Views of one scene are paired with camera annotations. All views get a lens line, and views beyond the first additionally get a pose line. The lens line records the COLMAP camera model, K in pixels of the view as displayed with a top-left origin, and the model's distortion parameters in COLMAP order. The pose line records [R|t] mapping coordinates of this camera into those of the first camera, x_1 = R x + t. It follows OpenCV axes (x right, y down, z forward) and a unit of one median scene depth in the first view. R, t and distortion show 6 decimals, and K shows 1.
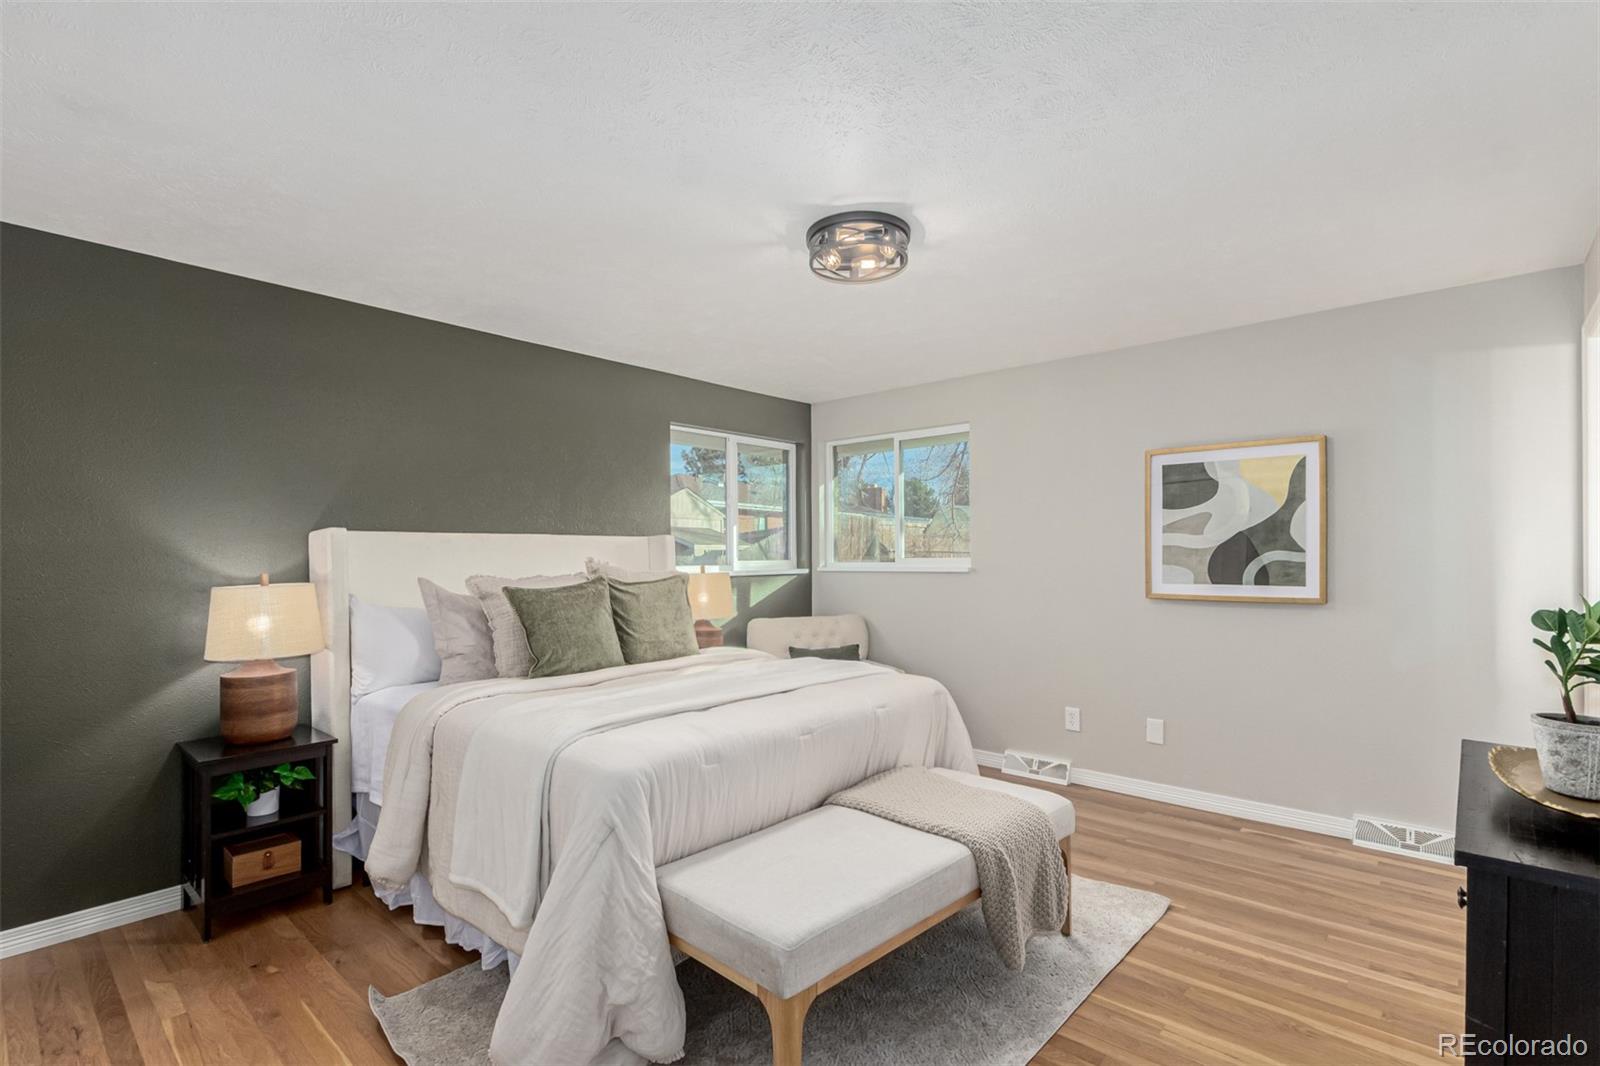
lens RADIAL K [[751.3, 0, 799.2], [0, 751.3, 557.6], [0, 0, 1]] dist [-0.000374, -0.000016]
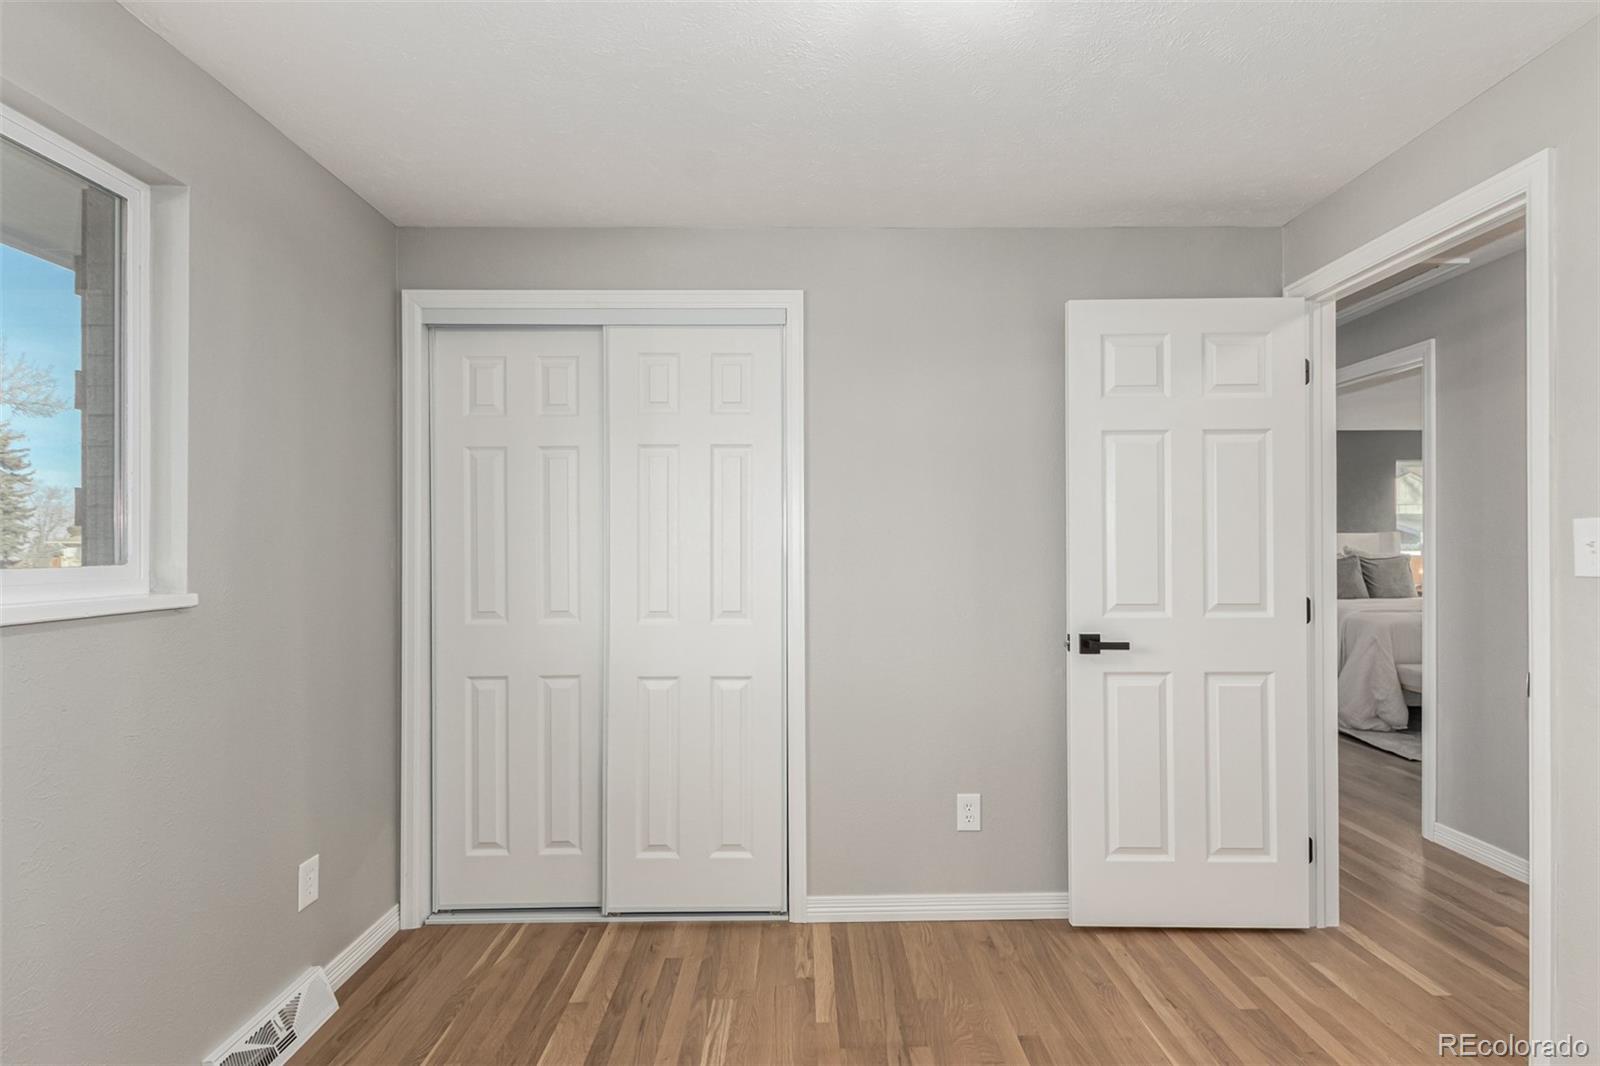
lens RADIAL K [[745.9, 0, 800.0], [0, 745.9, 533.0], [0, 0, 1]] dist [0.000880, 0.000101]
pose [[0.672955, 0.001852, -0.739681, 0.224223], [-0.006503, 0.999973, -0.003413, -0.019233], [0.739654, 0.007107, 0.672949, -1.502860]]
